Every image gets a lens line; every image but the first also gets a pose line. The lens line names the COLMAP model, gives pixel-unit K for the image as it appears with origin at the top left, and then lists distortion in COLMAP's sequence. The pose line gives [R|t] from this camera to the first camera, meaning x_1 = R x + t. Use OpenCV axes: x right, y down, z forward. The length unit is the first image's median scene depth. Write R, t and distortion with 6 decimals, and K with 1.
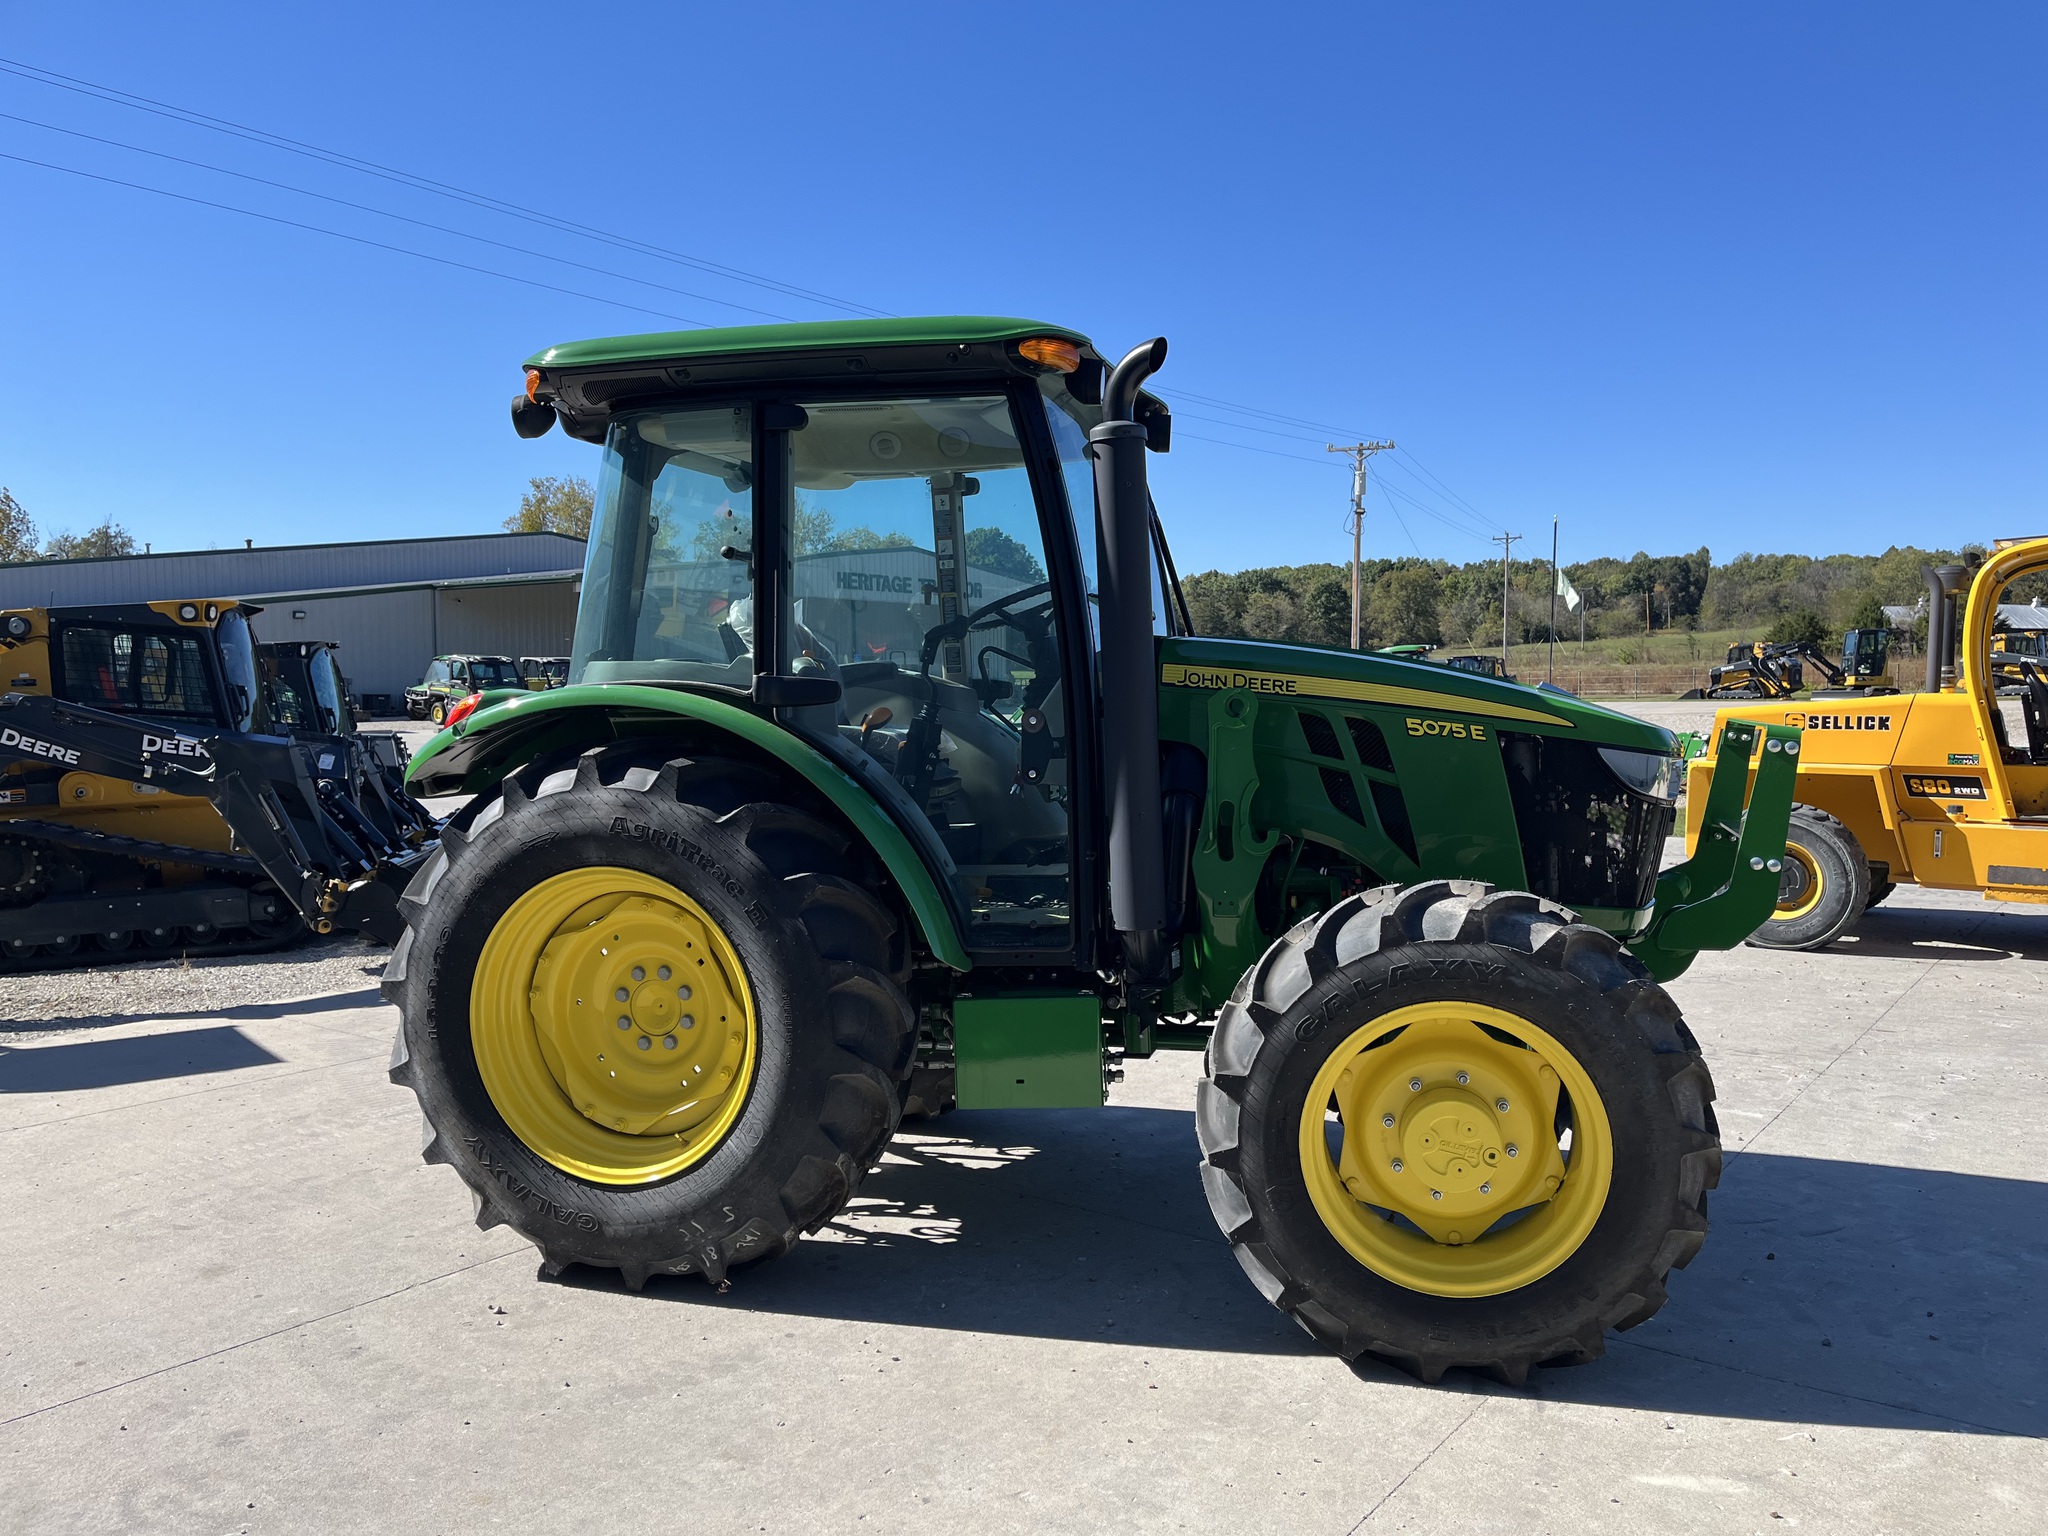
lens RADIAL K [[1548.9, 0, 1025.0], [0, 1548.9, 768.2], [0, 0, 1]] dist [0.066164, -0.086191]
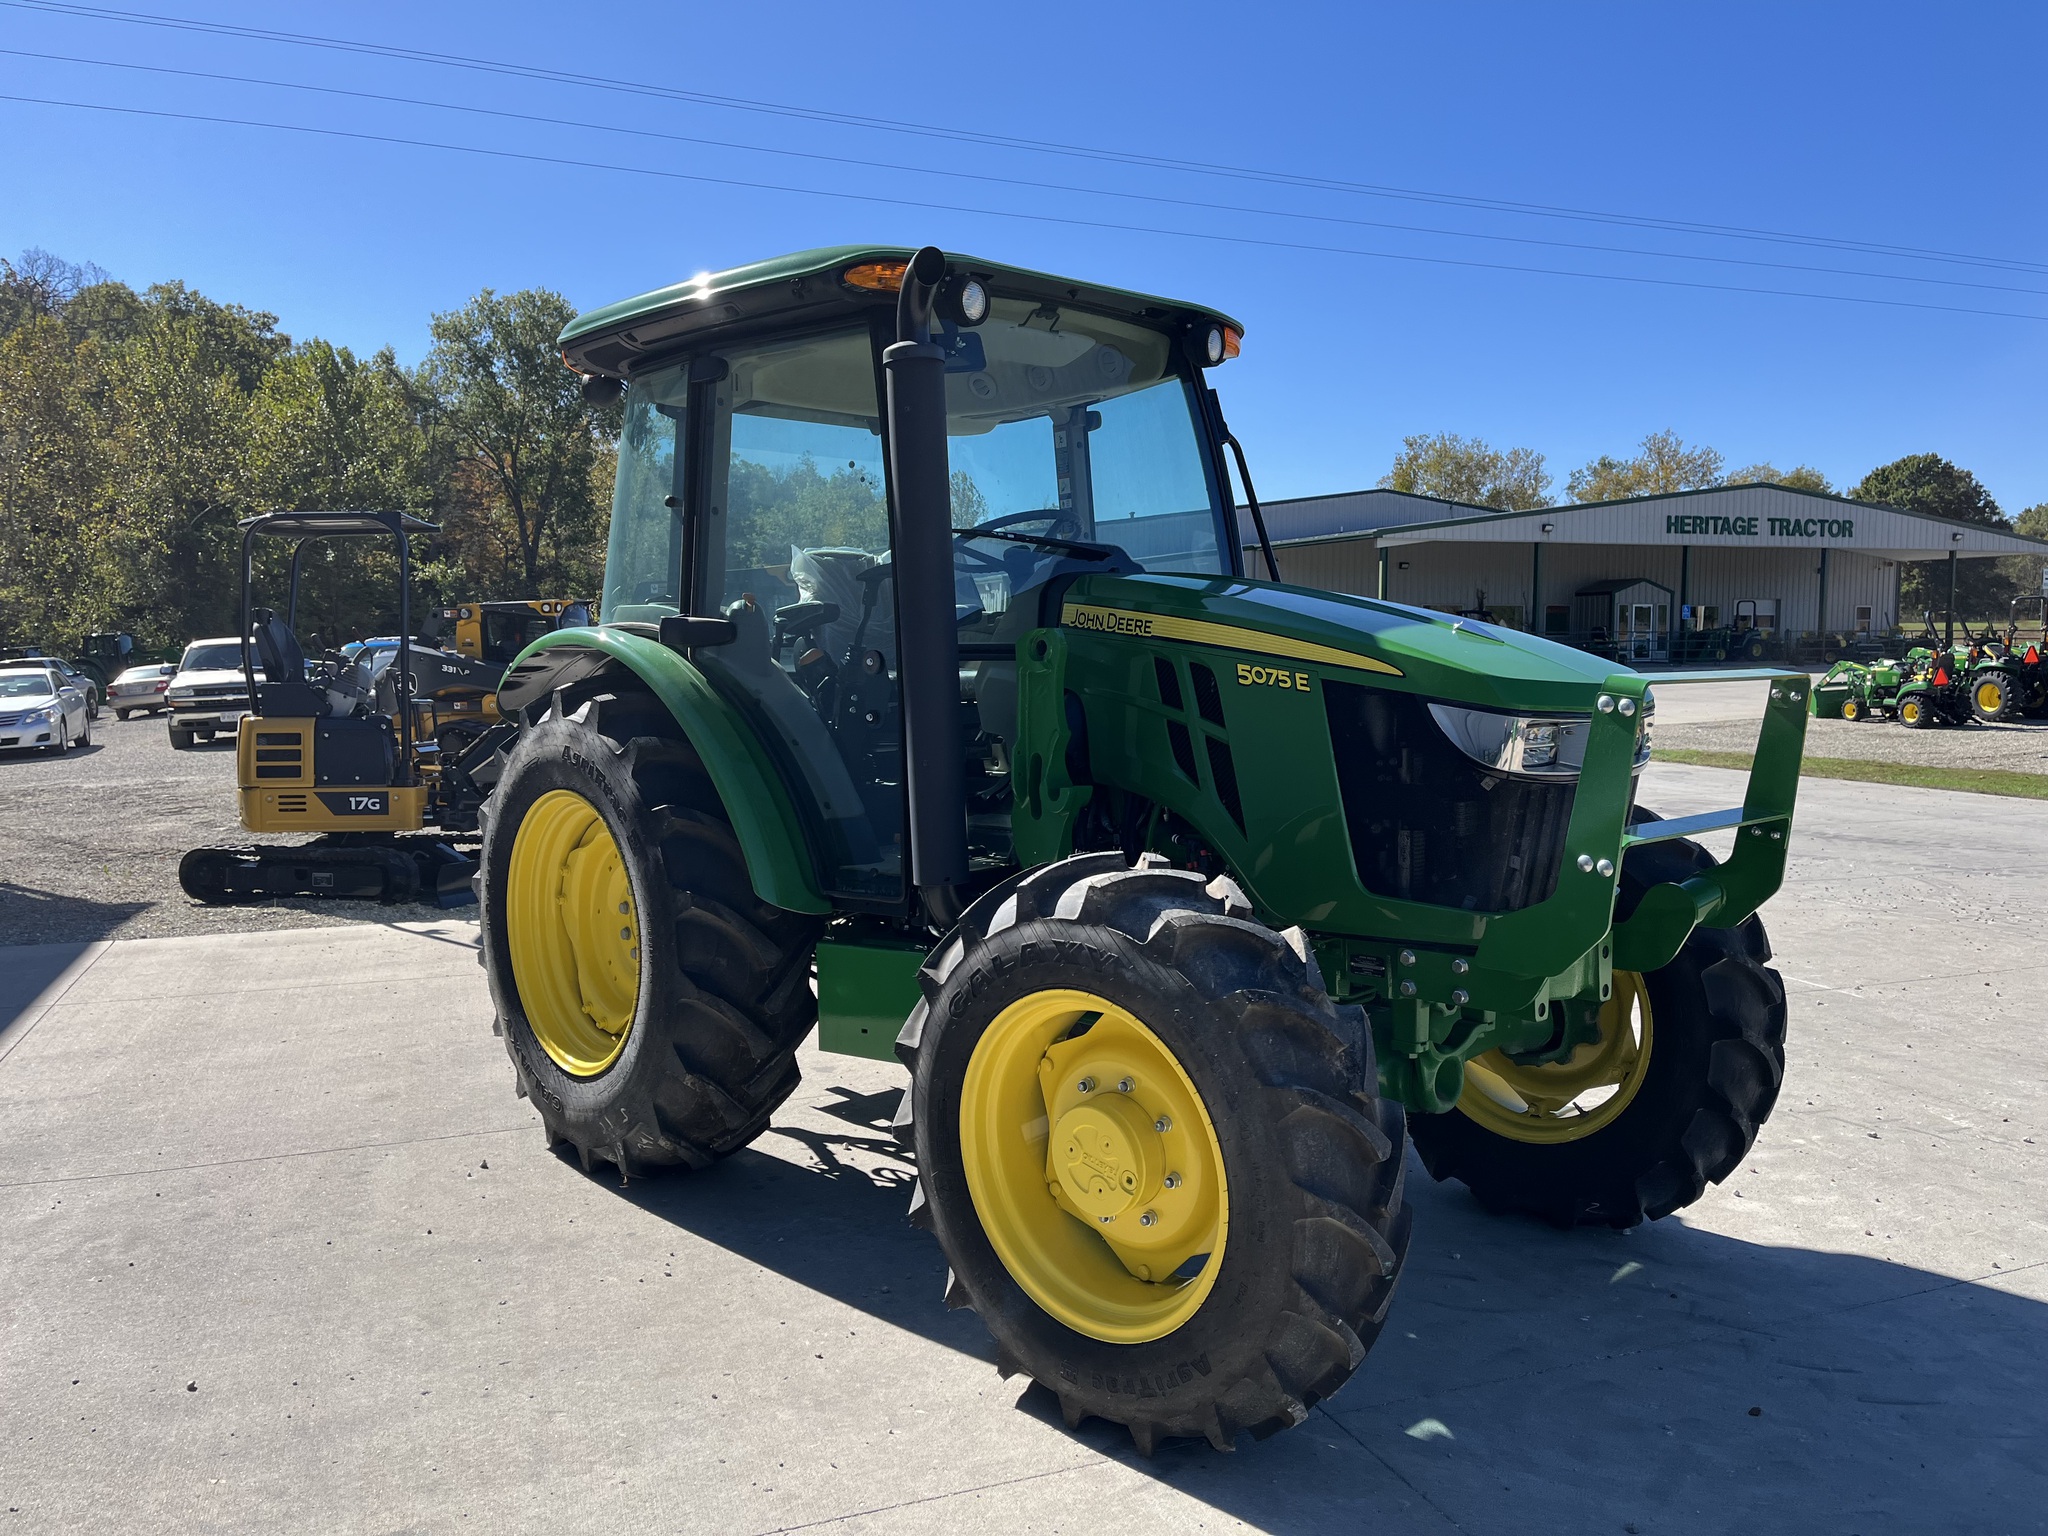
lens RADIAL K [[1548.9, 0, 1035.2], [0, 1548.9, 759.3], [0, 0, 1]] dist [0.066164, -0.086191]
pose [[0.851348, 0.041468, -0.522960, 0.600280], [-0.029738, 0.999083, 0.030811, -0.002861], [0.523758, -0.010679, 0.851800, 0.226383]]
